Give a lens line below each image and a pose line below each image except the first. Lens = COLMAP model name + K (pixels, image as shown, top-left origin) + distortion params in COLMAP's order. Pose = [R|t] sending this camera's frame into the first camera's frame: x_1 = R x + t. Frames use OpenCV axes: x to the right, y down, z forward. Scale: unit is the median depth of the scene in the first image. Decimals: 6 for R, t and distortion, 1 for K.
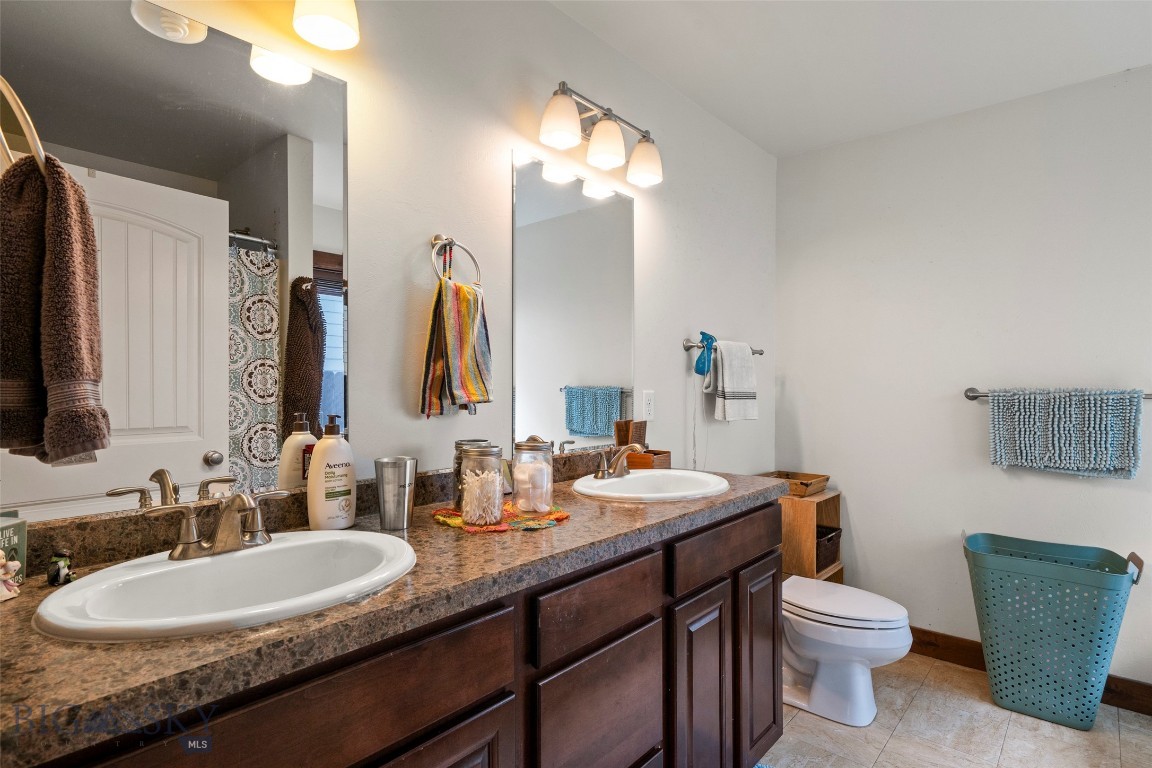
lens RADIAL K [[584.1, 0, 575.1], [0, 584.1, 388.6], [0, 0, 1]] dist [-0.002634, -0.000368]
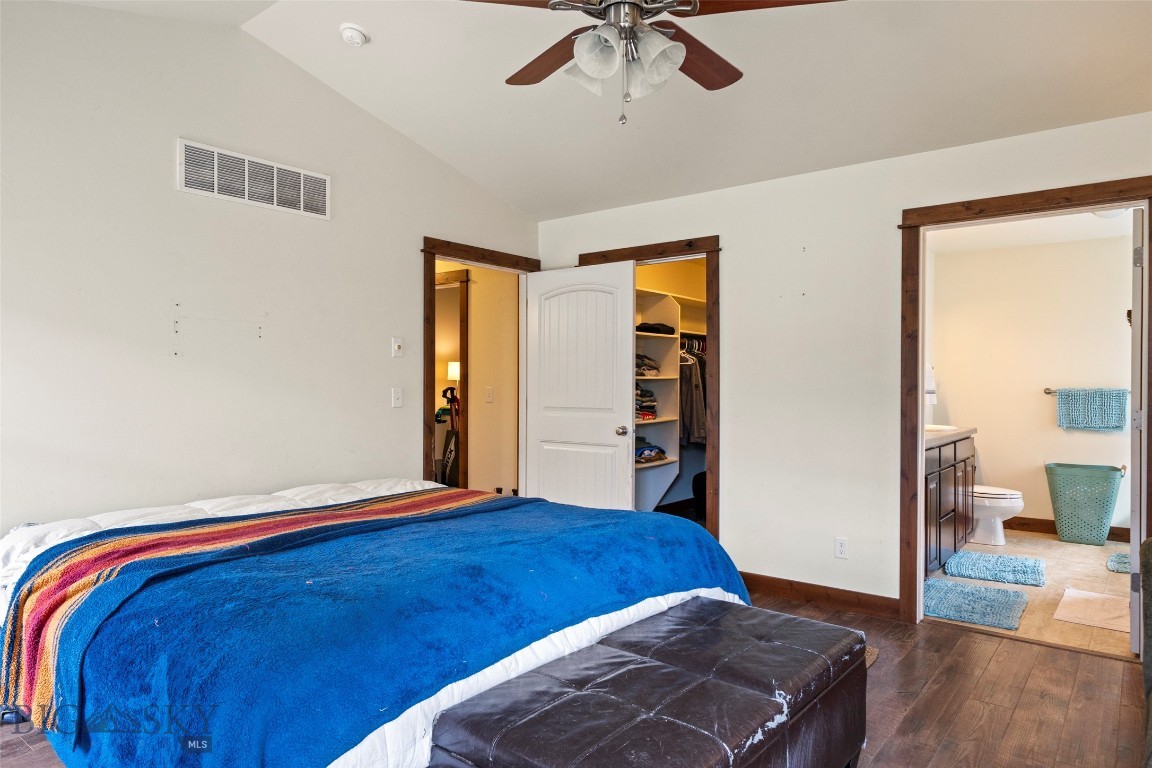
lens RADIAL K [[724.6, 0, 576.0], [0, 724.6, 384.0], [0, 0, 1]] dist [0.003059, 0.000920]
pose [[0.999415, -0.006479, 0.033576, -1.104783], [0.006472, 0.999979, 0.000308, -0.029135], [-0.033577, -0.000090, 0.999436, -1.548780]]
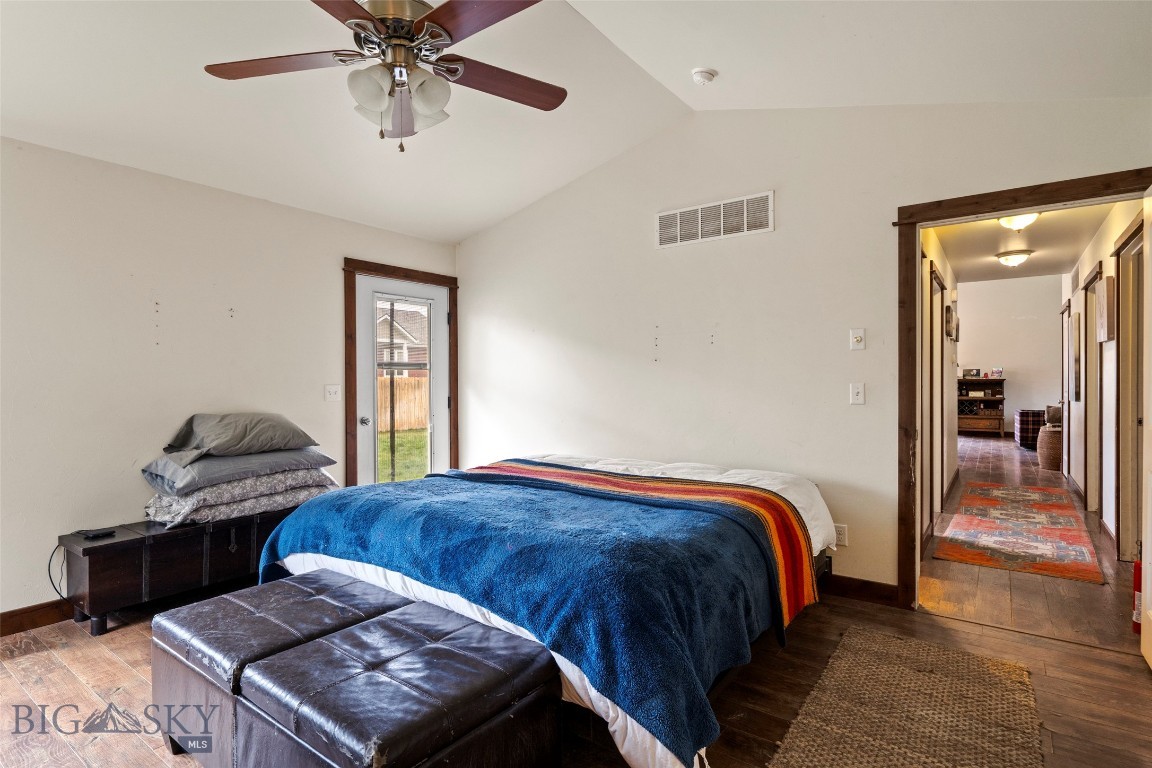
lens RADIAL K [[577.3, 0, 574.9], [0, 577.3, 390.6], [0, 0, 1]] dist [-0.000317, 0.000091]
pose [[0.071032, 0.009732, -0.997427, 2.239179], [0.005654, 0.999932, 0.010159, -0.005403], [0.997458, -0.006362, 0.070972, 2.397943]]
